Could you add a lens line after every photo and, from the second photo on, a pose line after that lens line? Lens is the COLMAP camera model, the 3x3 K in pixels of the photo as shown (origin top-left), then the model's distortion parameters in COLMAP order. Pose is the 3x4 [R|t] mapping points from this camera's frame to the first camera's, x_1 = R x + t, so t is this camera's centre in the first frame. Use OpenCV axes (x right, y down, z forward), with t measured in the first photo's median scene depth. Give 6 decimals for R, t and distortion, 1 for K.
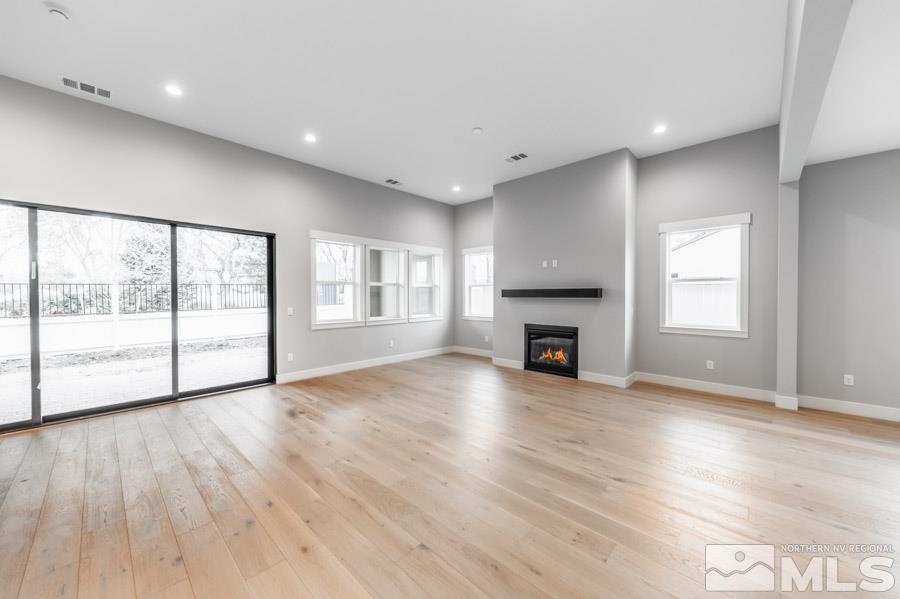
lens RADIAL K [[328.7, 0, 448.8], [0, 328.7, 300.6], [0, 0, 1]] dist [0.012486, -0.004569]
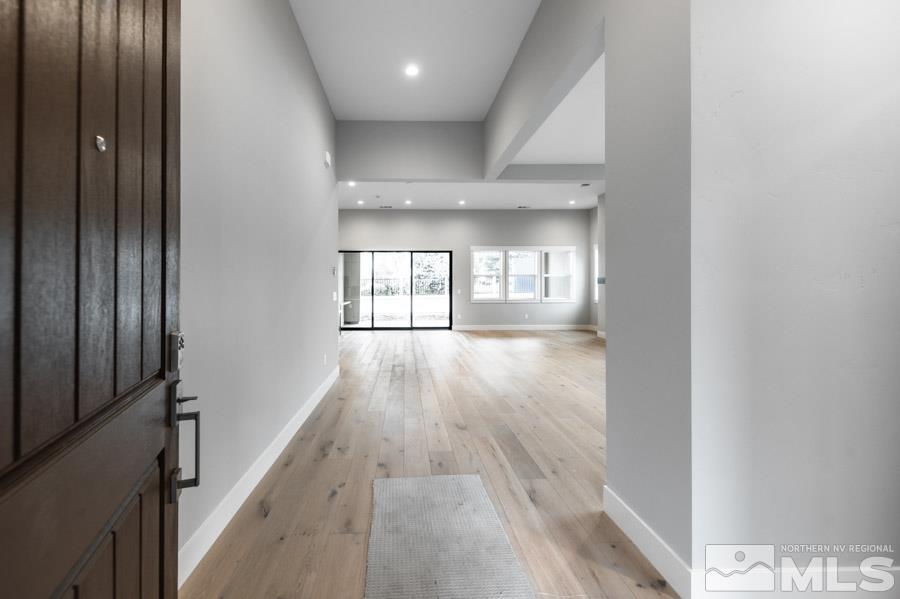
lens RADIAL K [[350.3, 0, 417.8], [0, 350.3, 286.8], [0, 0, 1]] dist [0.005572, -0.000493]
pose [[0.714801, -0.001584, -0.699326, 0.688752], [-0.009220, 0.999889, -0.011689, 0.028001], [0.699267, 0.014803, 0.714708, -0.533883]]
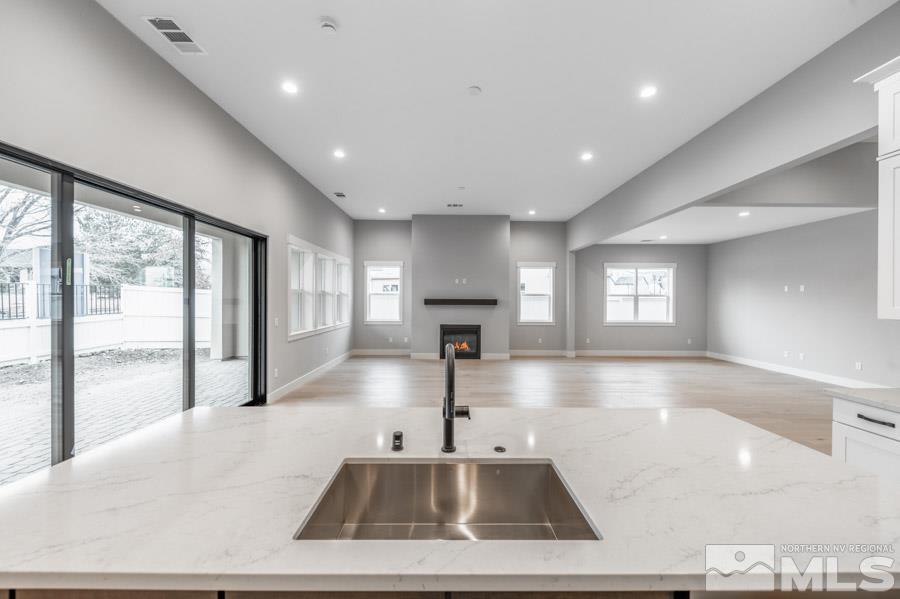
lens RADIAL K [[328.7, 0, 449.5], [0, 328.7, 301.8], [0, 0, 1]] dist [0.012486, -0.004569]
pose [[0.721247, -0.000286, 0.692678, -0.734392], [0.004938, 0.999977, -0.004728, -0.016830], [-0.692660, 0.006830, 0.721232, 0.013657]]
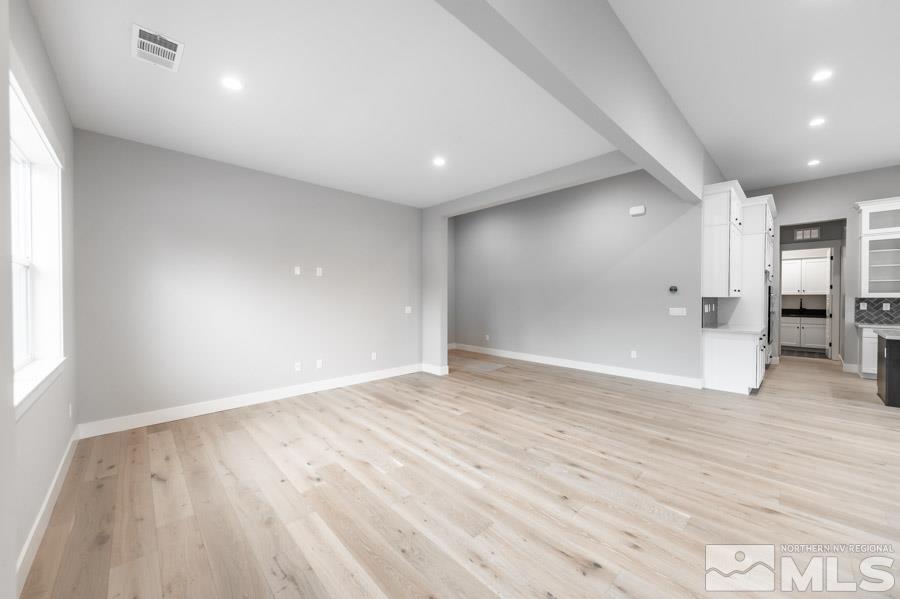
lens RADIAL K [[328.7, 0, 450.4], [0, 328.7, 302.1], [0, 0, 1]] dist [0.012486, -0.004569]
pose [[-0.998278, 0.001621, 0.058632, 0.573061], [0.003254, 0.999609, 0.027757, -0.007965], [-0.058565, 0.027900, -0.997894, 0.838010]]
